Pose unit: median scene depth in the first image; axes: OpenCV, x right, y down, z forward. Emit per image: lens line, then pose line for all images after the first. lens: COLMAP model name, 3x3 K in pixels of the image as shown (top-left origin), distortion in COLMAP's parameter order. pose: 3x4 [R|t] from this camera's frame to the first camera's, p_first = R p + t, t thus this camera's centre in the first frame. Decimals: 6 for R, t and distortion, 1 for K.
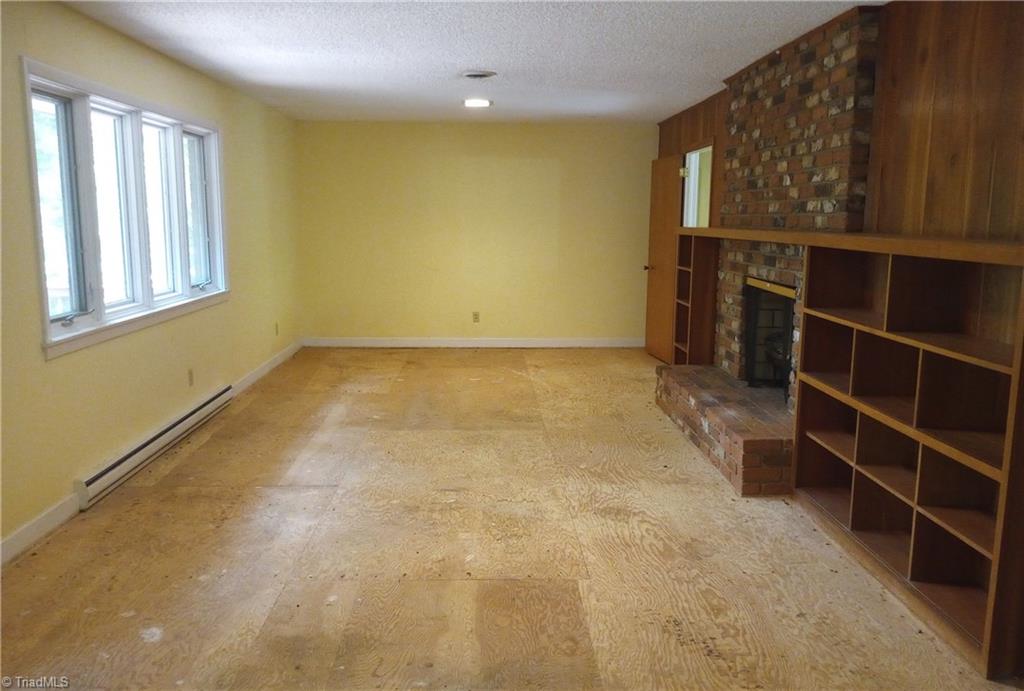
lens RADIAL K [[827.4, 0, 509.9], [0, 827.4, 345.0], [0, 0, 1]] dist [0.016621, 0.006405]
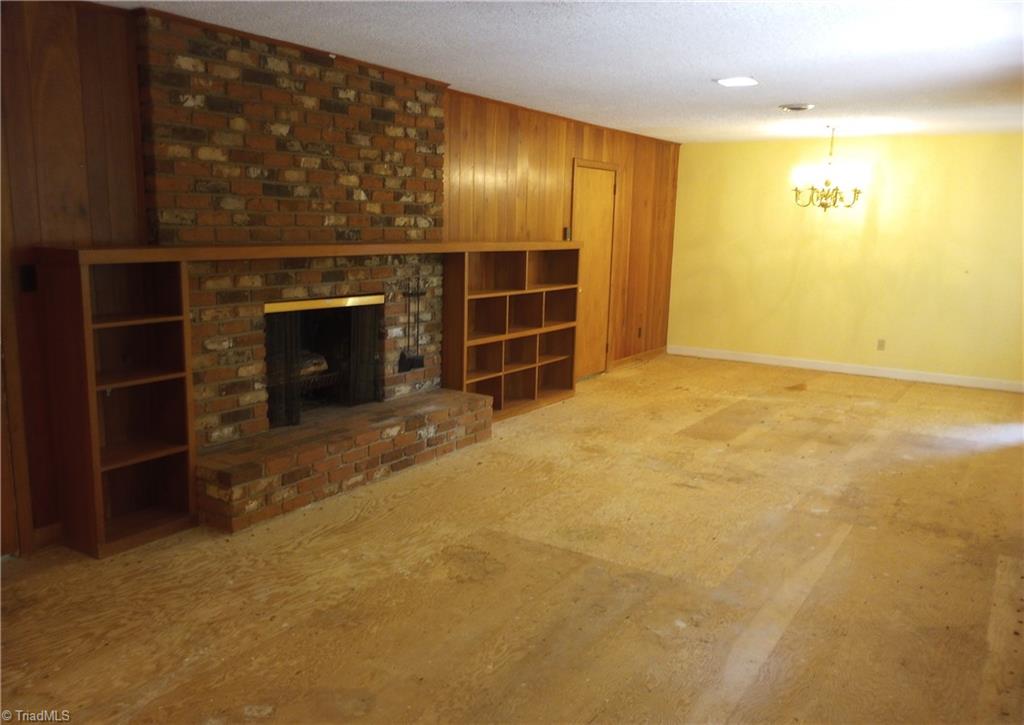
lens RADIAL K [[802.4, 0, 508.7], [0, 802.4, 364.2], [0, 0, 1]] dist [0.032857, -0.042307]
pose [[-0.812079, -0.130140, 0.568851, -0.453984], [0.060376, 0.950845, 0.303723, -0.314700], [-0.580416, 0.280992, -0.764304, 1.856585]]
